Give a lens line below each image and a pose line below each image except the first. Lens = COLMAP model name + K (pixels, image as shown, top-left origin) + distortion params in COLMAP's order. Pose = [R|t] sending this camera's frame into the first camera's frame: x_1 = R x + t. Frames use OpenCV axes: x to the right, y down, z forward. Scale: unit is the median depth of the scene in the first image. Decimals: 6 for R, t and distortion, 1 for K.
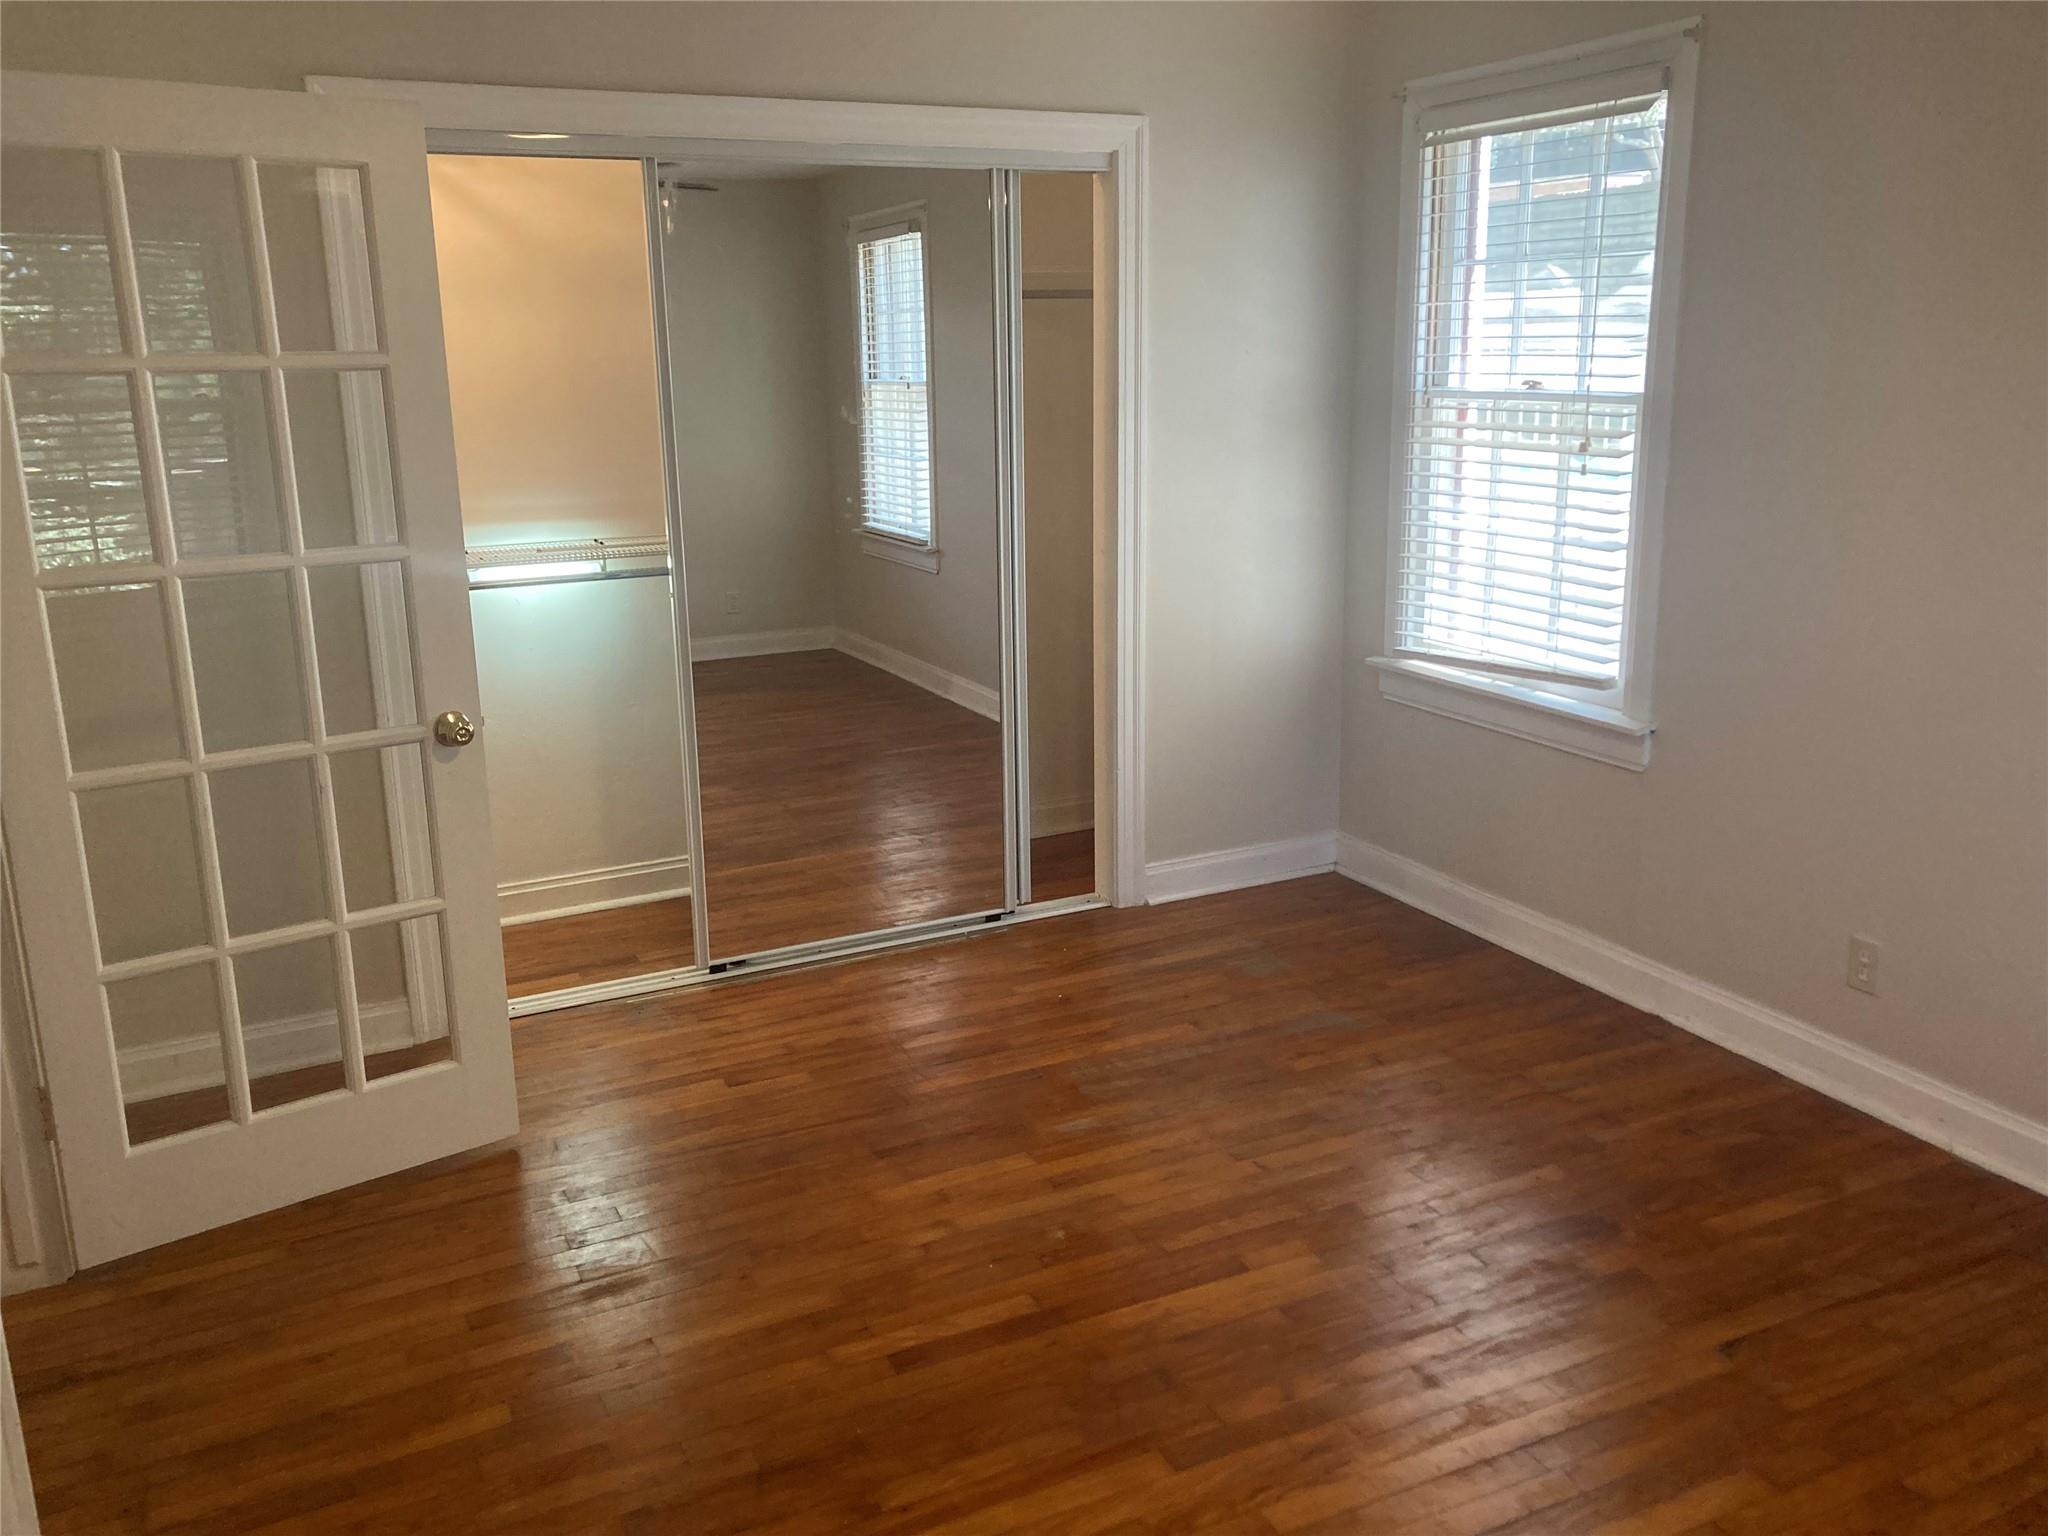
lens RADIAL K [[1659.8, 0, 1024.0], [0, 1659.8, 768.0], [0, 0, 1]] dist [0.009783, 0.000046]
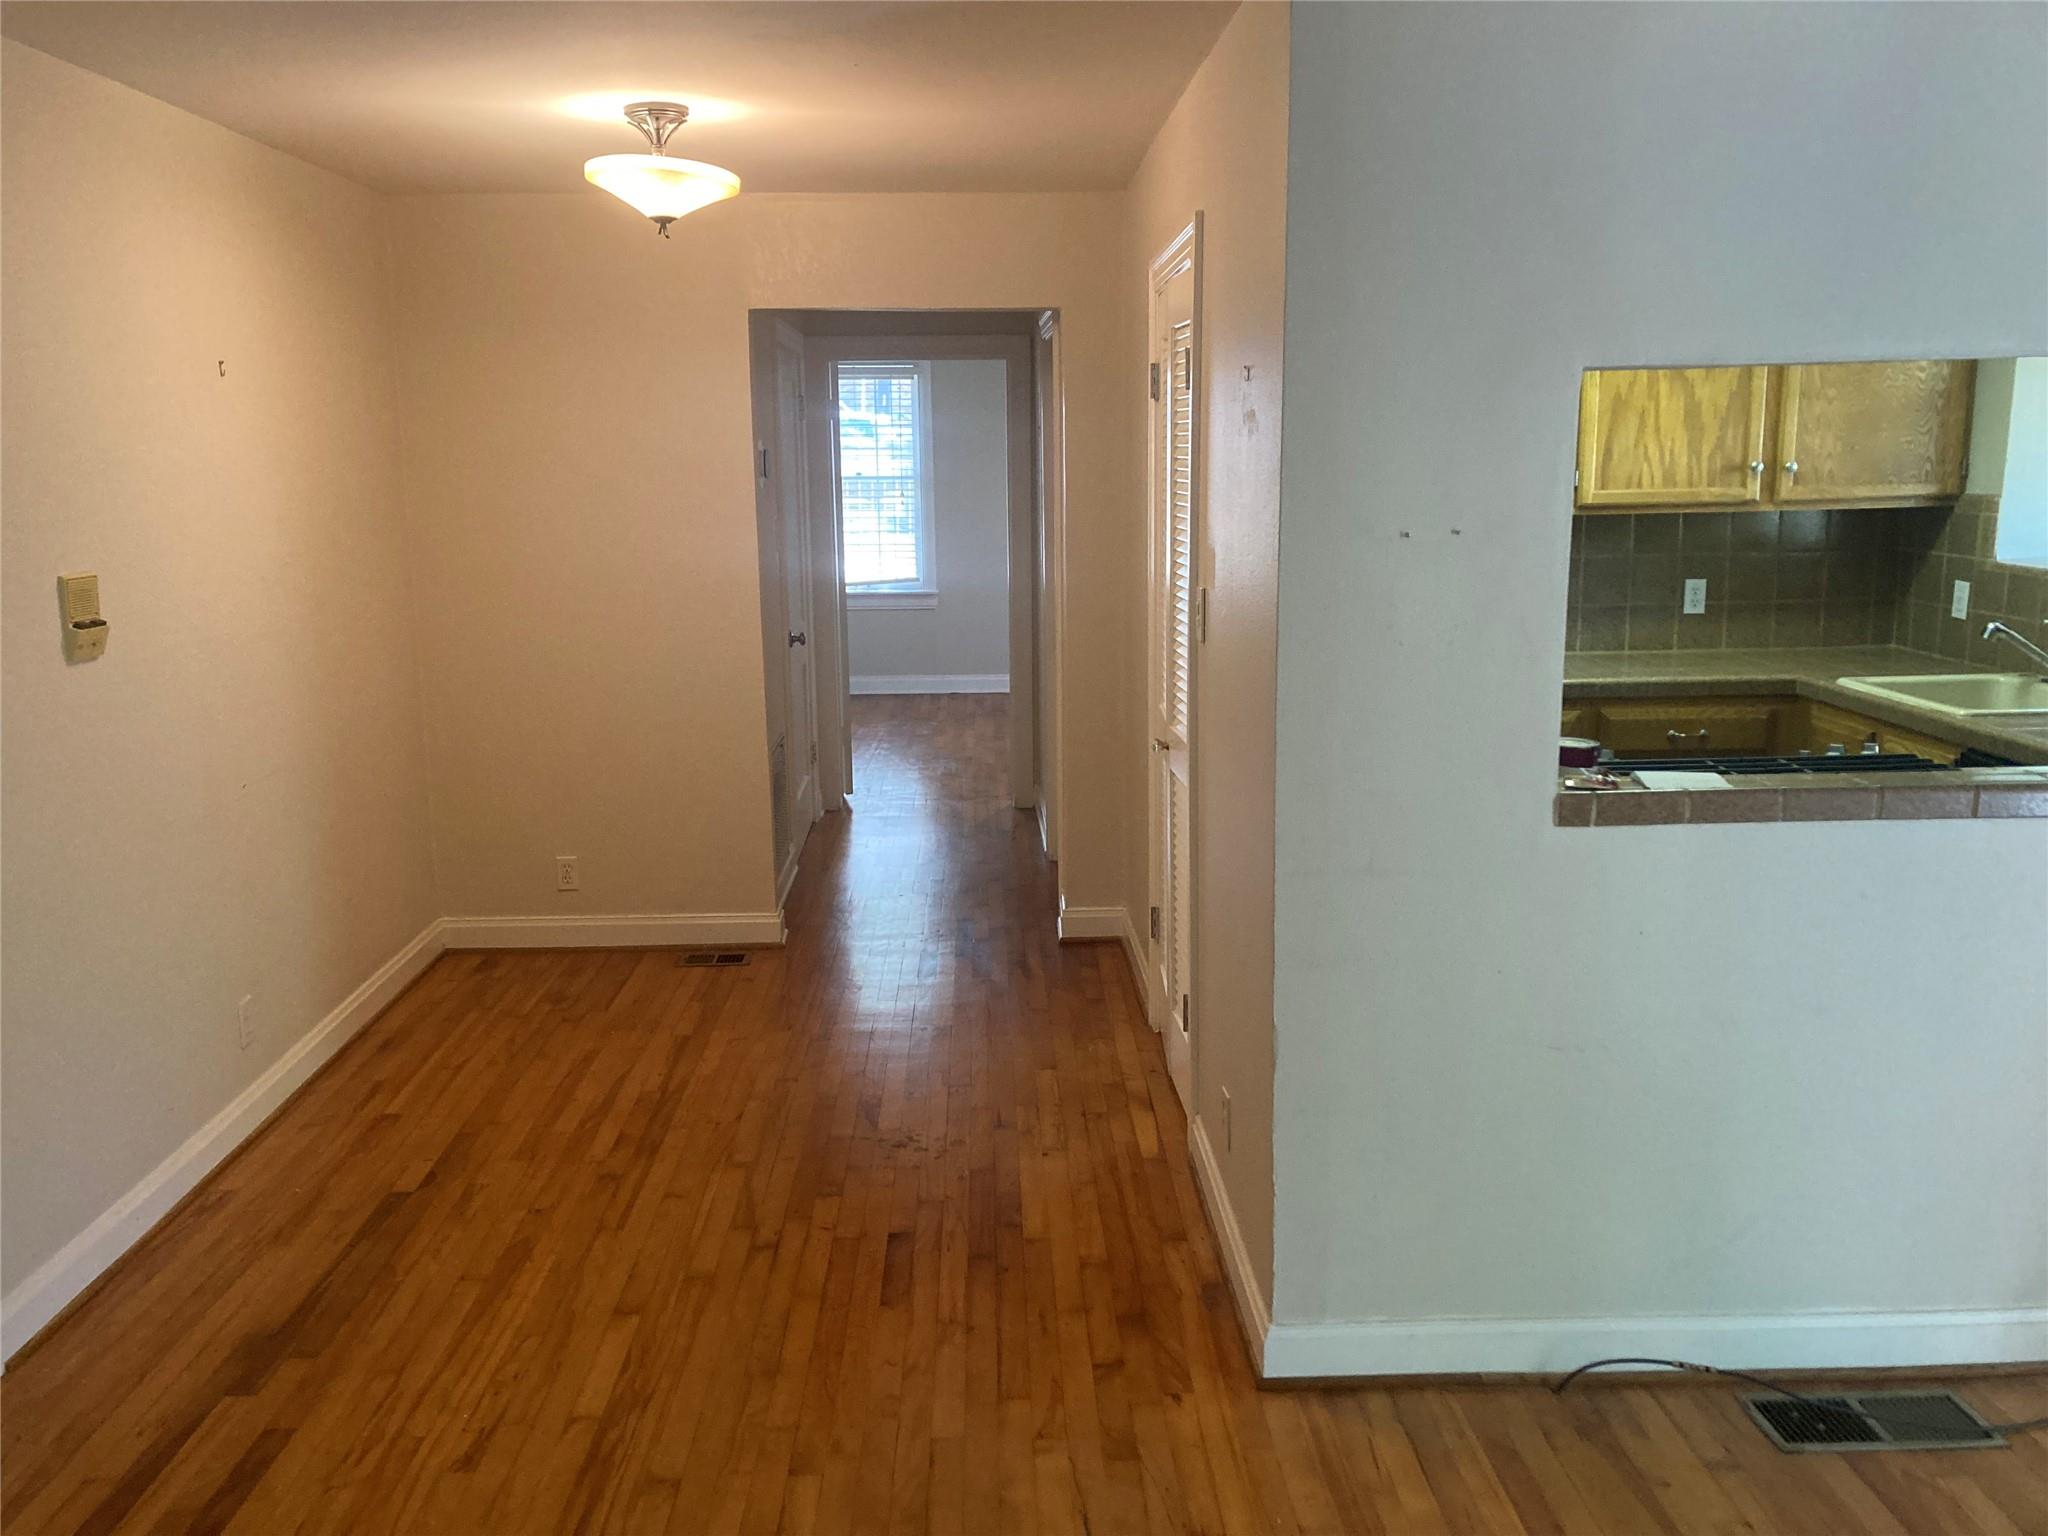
lens RADIAL K [[1652.5, 0, 999.8], [0, 1652.5, 762.6], [0, 0, 1]] dist [0.078826, -0.090177]
pose [[0.422538, -0.160229, 0.892070, -2.131391], [0.229338, 0.971120, 0.065799, 0.098238], [-0.876850, 0.176783, 0.447082, -0.304176]]
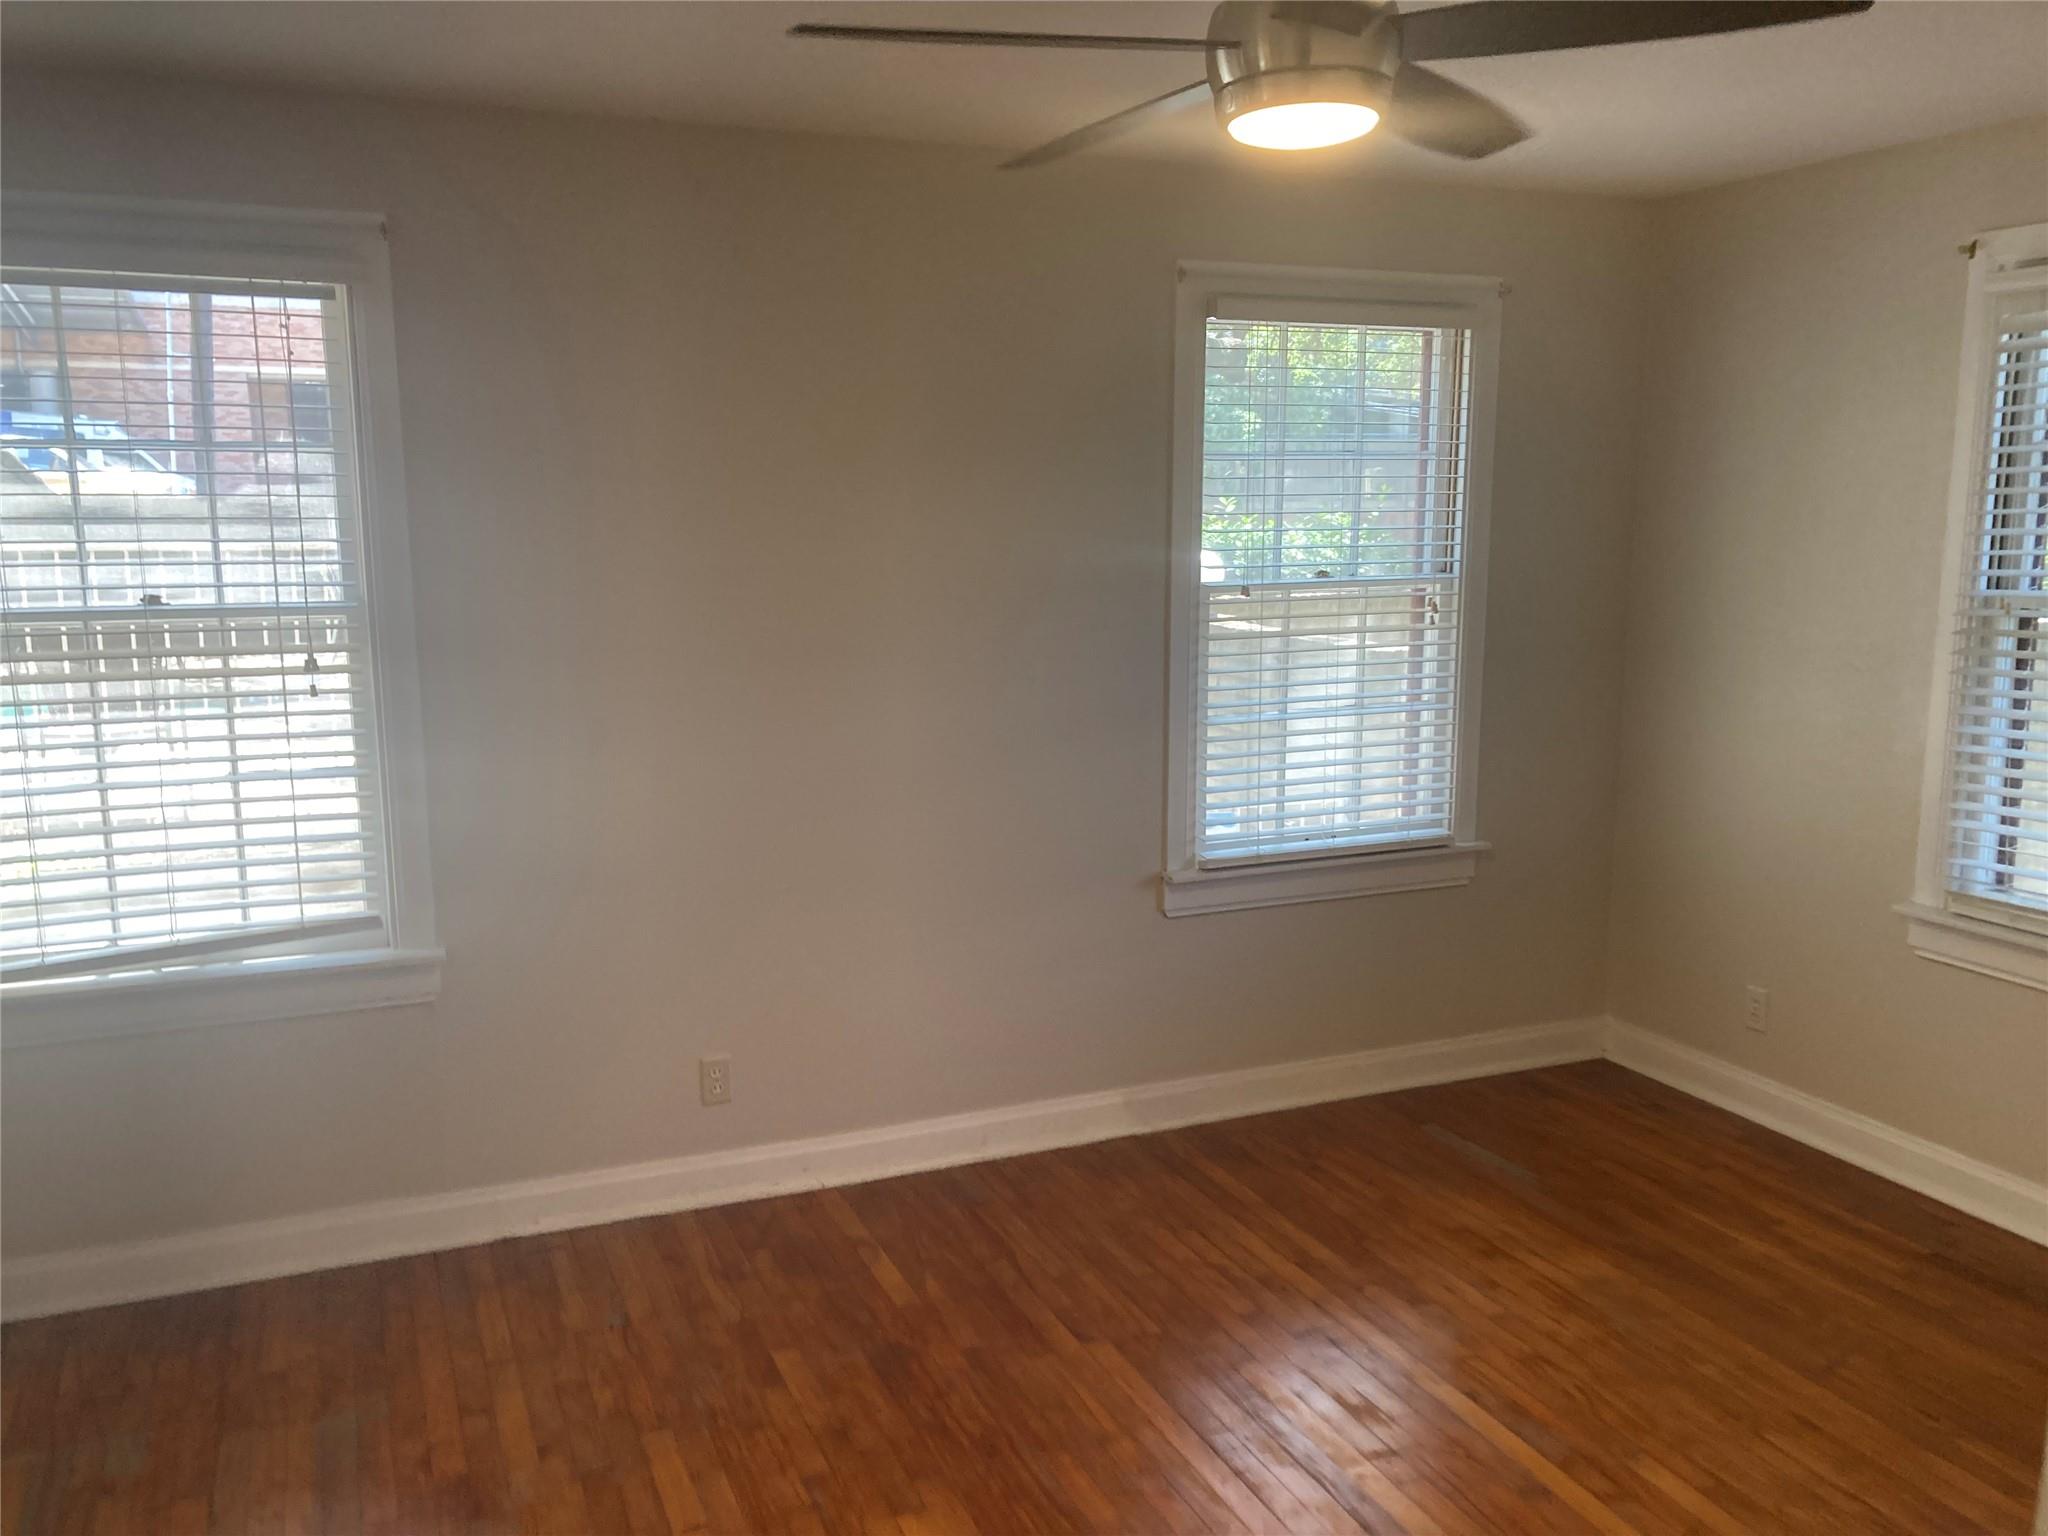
lens RADIAL K [[1652.5, 0, 999.8], [0, 1652.5, 762.6], [0, 0, 1]] dist [0.078826, -0.090177]
pose [[0.055206, -0.129183, 0.990083, -0.519189], [0.252658, 0.961131, 0.111318, -0.148925], [-0.965979, 0.244006, 0.085700, 0.583094]]
